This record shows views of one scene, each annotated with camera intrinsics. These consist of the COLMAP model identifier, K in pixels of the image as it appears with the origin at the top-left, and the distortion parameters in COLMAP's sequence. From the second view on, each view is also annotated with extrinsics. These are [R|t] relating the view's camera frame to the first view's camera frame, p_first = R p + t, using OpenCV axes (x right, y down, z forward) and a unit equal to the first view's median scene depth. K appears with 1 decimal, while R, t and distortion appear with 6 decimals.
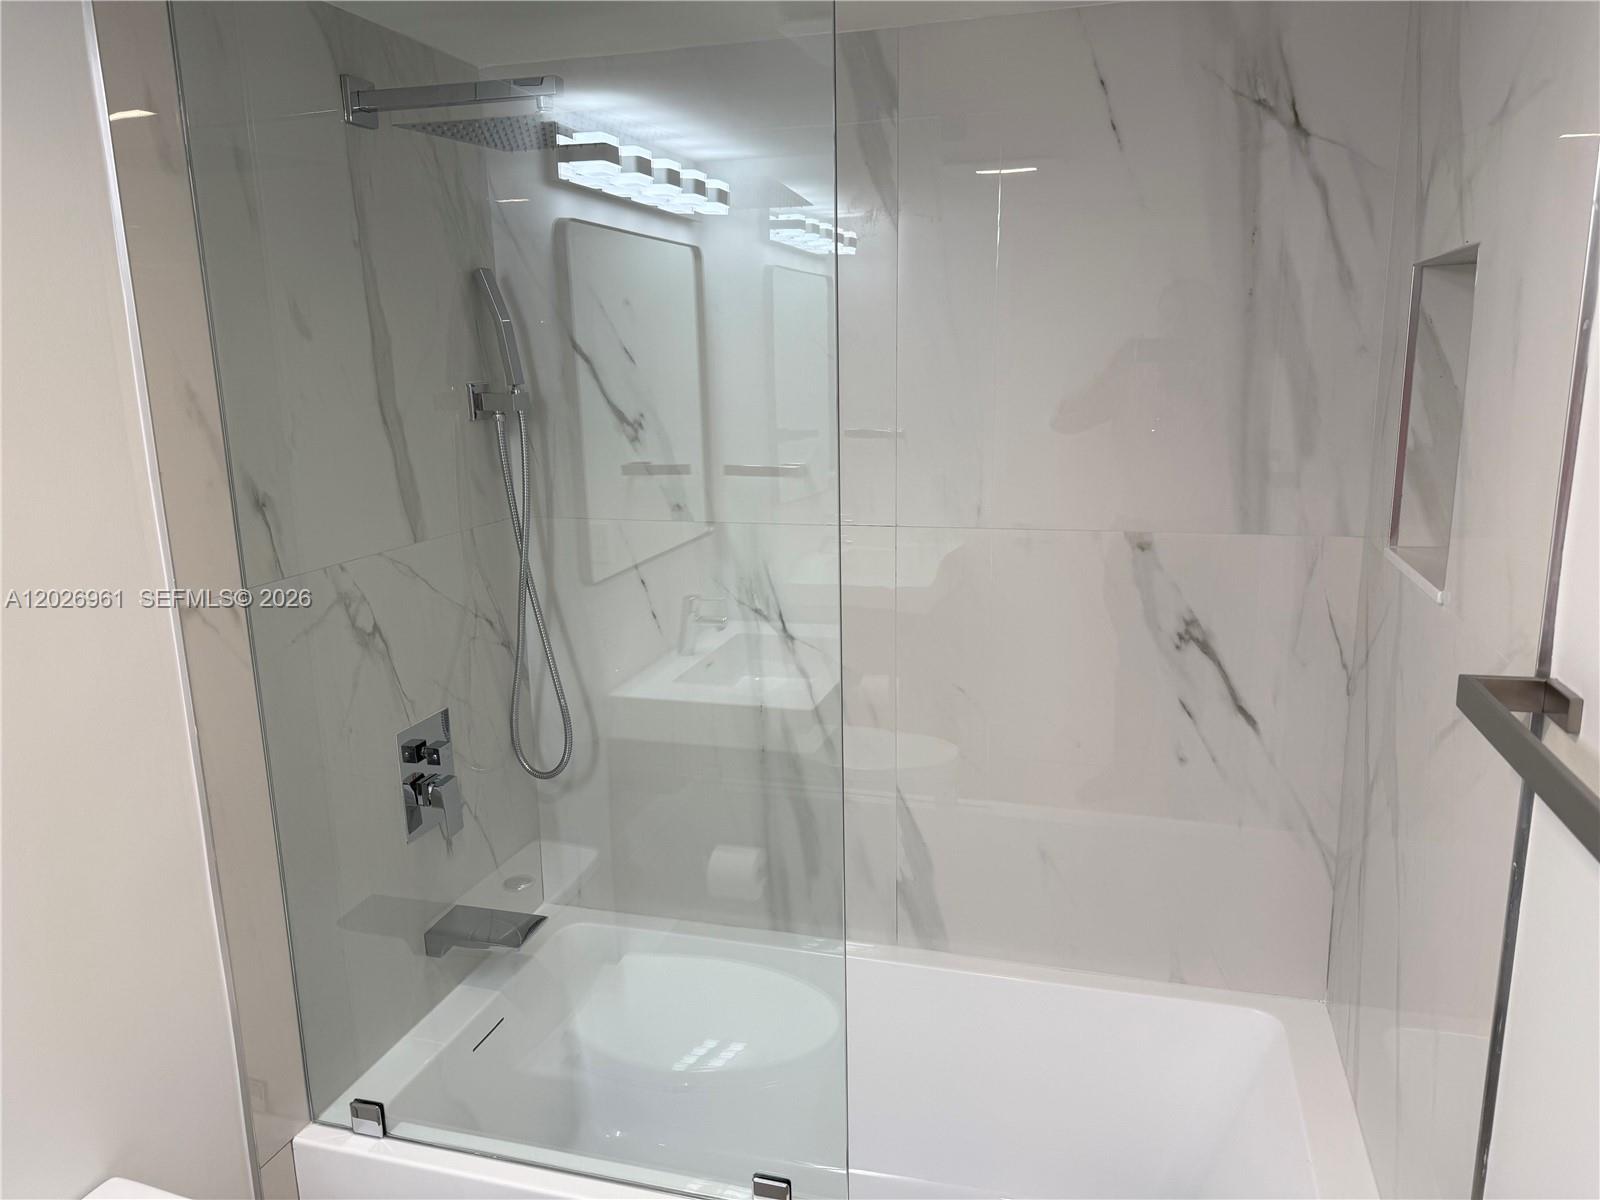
lens RADIAL K [[1123.8, 0, 801.5], [0, 1123.8, 607.0], [0, 0, 1]] dist [0.112505, -0.180326]
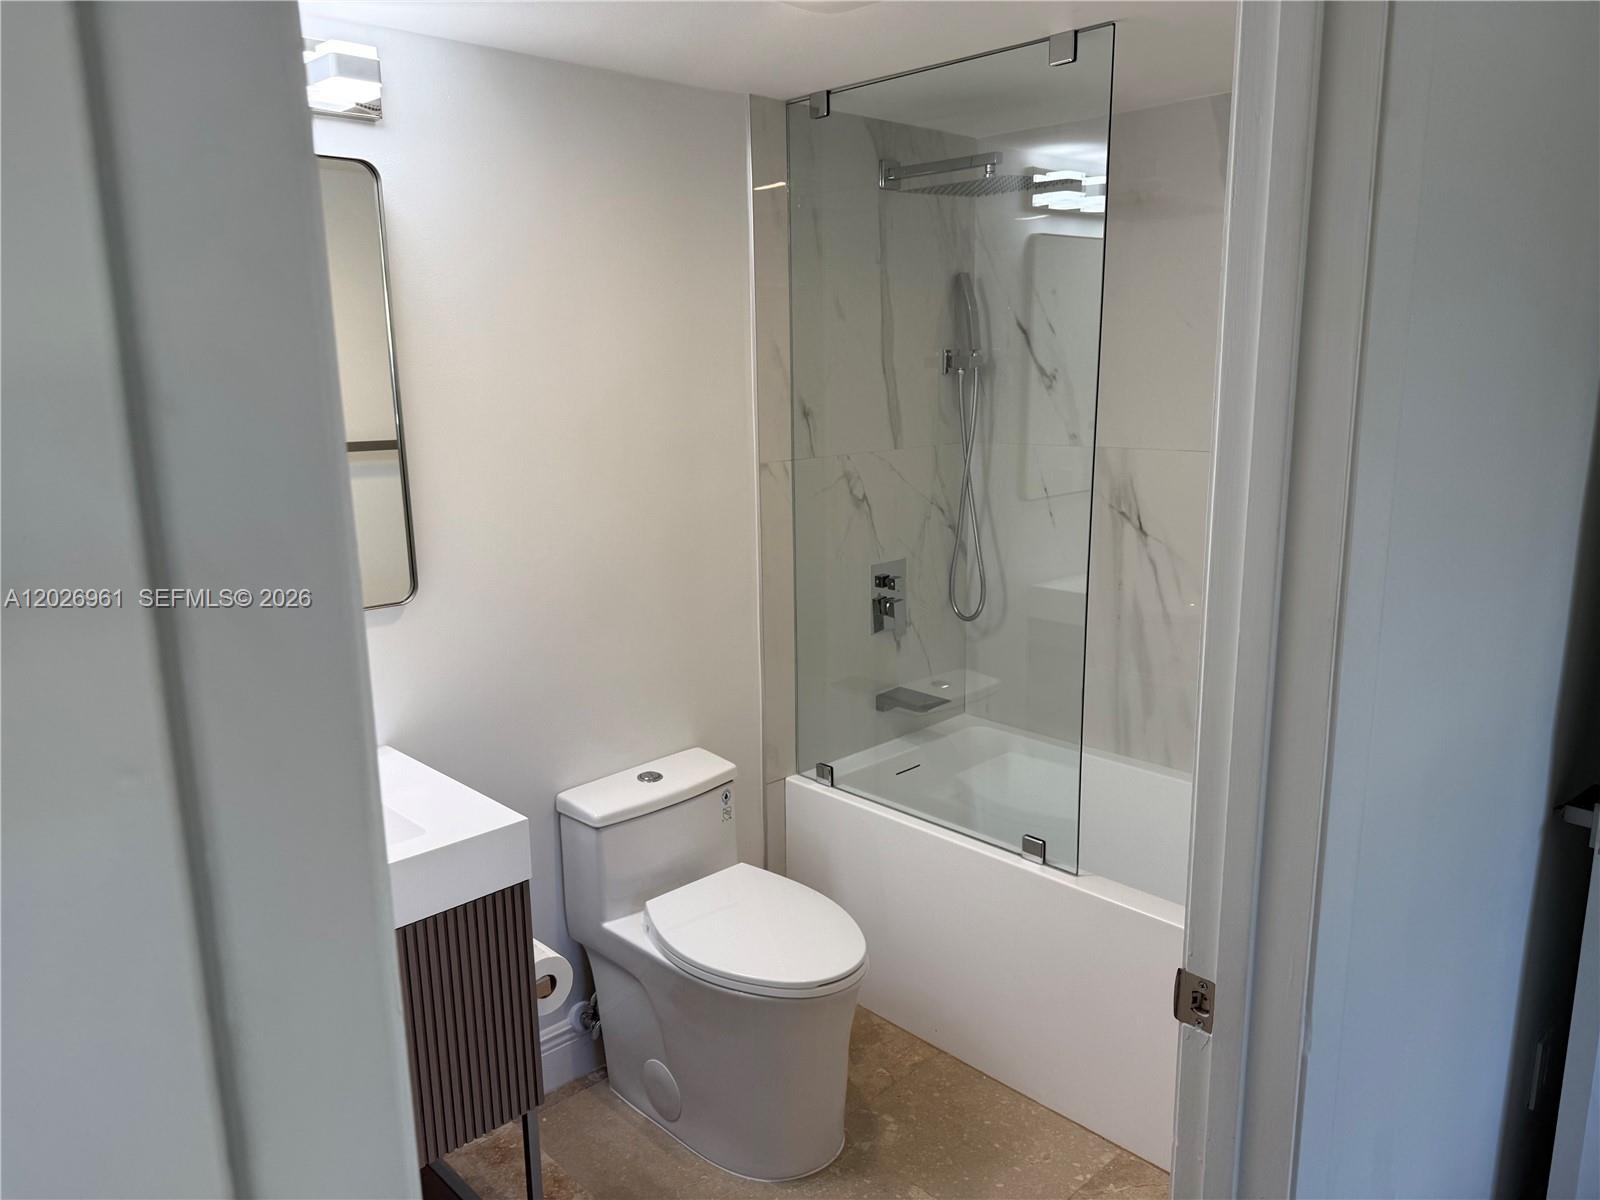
lens RADIAL K [[1076.2, 0, 800.0], [0, 1076.2, 600.0], [0, 0, 1]] dist [0.103630, -0.000203]
pose [[0.868427, 0.109215, -0.483640, 0.278939], [-0.108422, 0.993661, 0.029703, 0.115027], [0.483818, 0.026642, 0.874763, -0.359935]]
